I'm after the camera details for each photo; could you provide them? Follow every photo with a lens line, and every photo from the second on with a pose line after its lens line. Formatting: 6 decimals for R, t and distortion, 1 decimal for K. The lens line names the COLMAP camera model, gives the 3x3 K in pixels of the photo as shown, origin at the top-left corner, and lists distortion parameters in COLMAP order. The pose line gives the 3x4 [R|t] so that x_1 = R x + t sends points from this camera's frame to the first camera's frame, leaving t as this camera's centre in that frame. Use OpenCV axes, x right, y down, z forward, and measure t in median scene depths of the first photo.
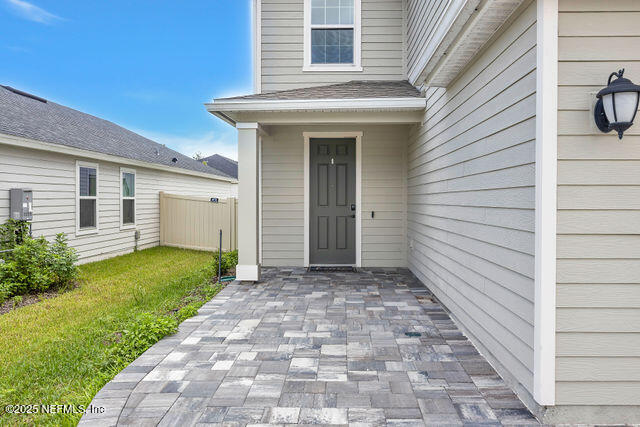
lens RADIAL K [[533.1, 0, 320.0], [0, 533.1, 213.5], [0, 0, 1]] dist [-0.008577, -0.000587]
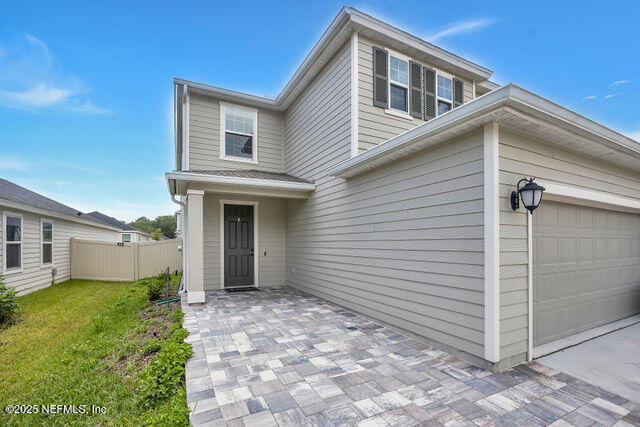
lens RADIAL K [[292.7, 0, 320.3], [0, 292.7, 246.5], [0, 0, 1]] dist [-0.023247, 0.000024]
pose [[0.872916, -0.003312, 0.487859, -0.186355], [0.010940, 0.999858, -0.012788, -0.006540], [-0.487748, 0.016500, 0.872829, 0.145938]]
